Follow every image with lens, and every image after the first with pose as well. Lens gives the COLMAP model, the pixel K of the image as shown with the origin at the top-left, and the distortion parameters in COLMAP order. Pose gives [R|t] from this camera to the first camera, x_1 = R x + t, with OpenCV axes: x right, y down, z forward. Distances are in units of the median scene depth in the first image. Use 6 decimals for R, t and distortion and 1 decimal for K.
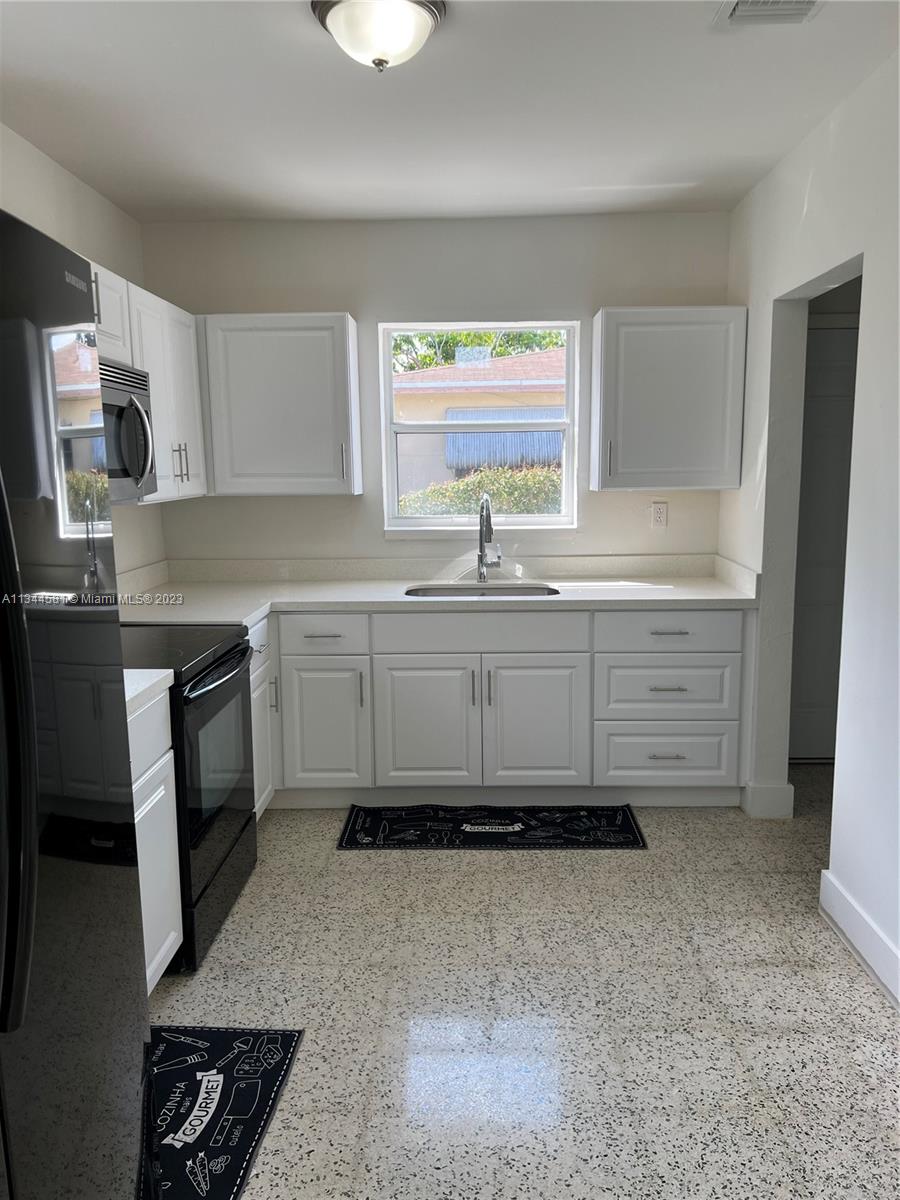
lens RADIAL K [[897.0, 0, 454.1], [0, 897.0, 608.2], [0, 0, 1]] dist [0.050612, -0.069568]
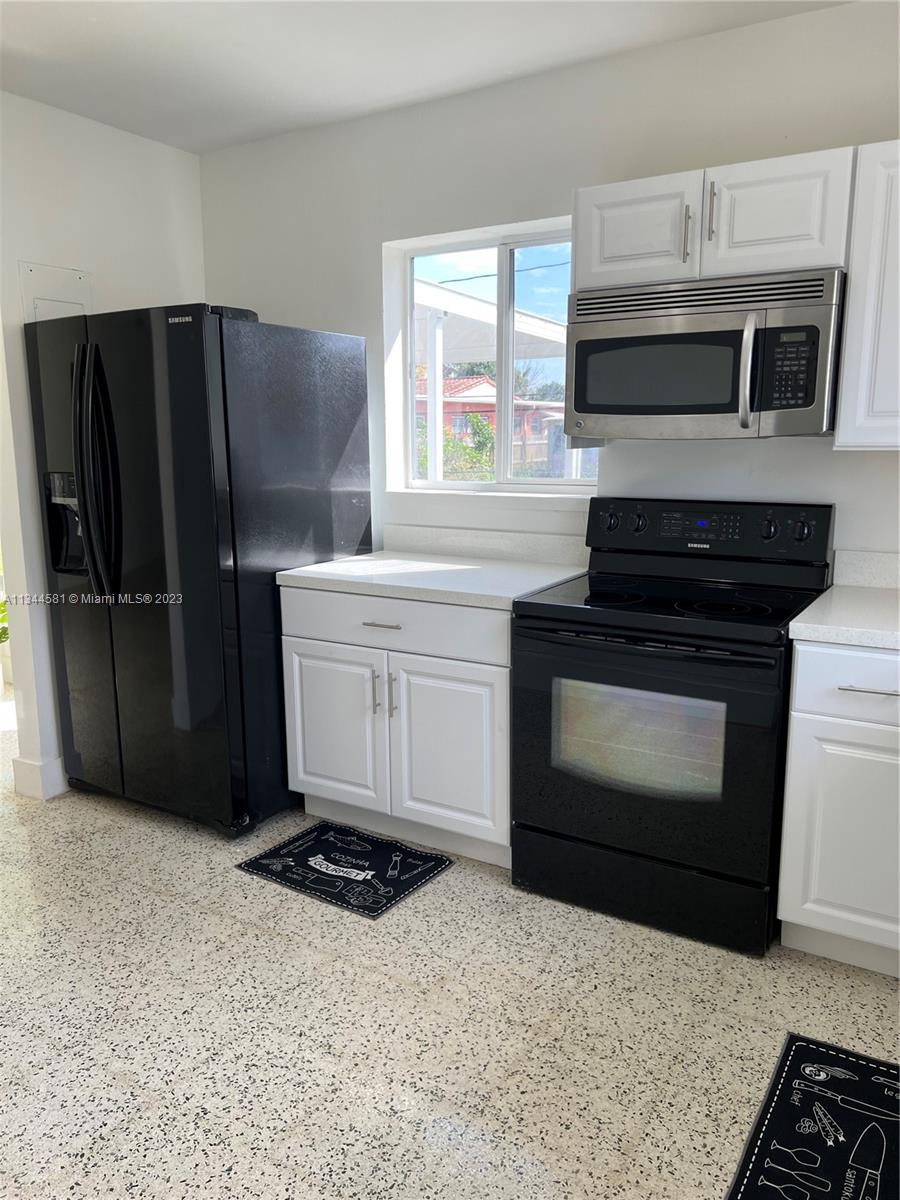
lens RADIAL K [[897.0, 0, 447.5], [0, 897.0, 609.6], [0, 0, 1]] dist [0.050612, -0.069568]
pose [[-0.501451, 0.180061, -0.846242, 0.523746], [-0.124007, 0.953046, 0.276269, -0.167650], [0.856253, 0.243476, -0.455577, 1.190163]]
